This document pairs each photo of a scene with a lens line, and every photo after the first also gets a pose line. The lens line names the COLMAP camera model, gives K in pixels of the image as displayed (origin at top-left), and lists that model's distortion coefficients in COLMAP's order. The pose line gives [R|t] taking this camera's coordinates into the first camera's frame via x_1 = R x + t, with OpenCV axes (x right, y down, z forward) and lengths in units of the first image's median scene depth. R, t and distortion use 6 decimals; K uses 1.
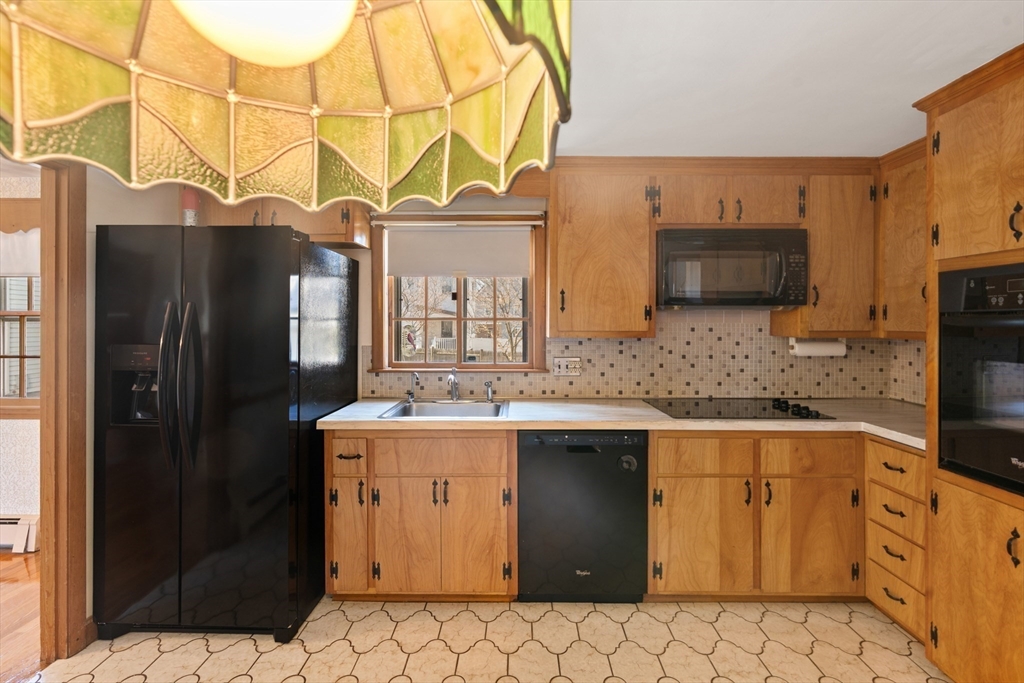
lens RADIAL K [[466.3, 0, 514.6], [0, 466.3, 325.3], [0, 0, 1]] dist [-0.004509, 0.000337]
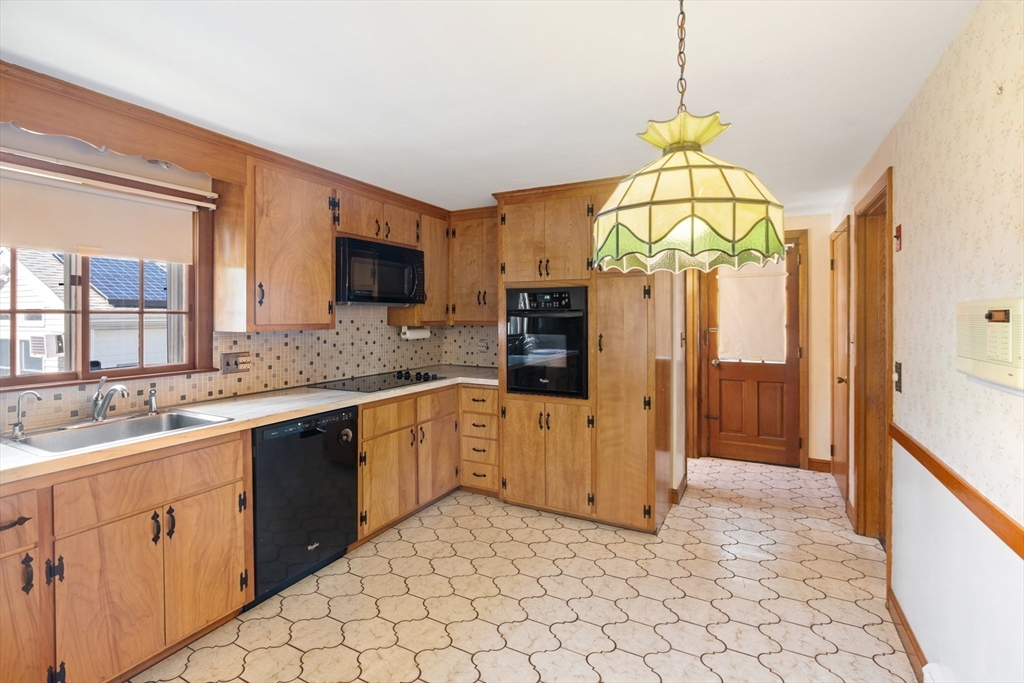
lens RADIAL K [[485.7, 0, 511.2], [0, 485.7, 318.1], [0, 0, 1]] dist [-0.000609, 0.000635]
pose [[0.454147, -0.007367, 0.890896, -0.632712], [0.007692, 0.999961, 0.004348, -0.002687], [-0.890894, 0.004878, 0.454186, 0.068861]]
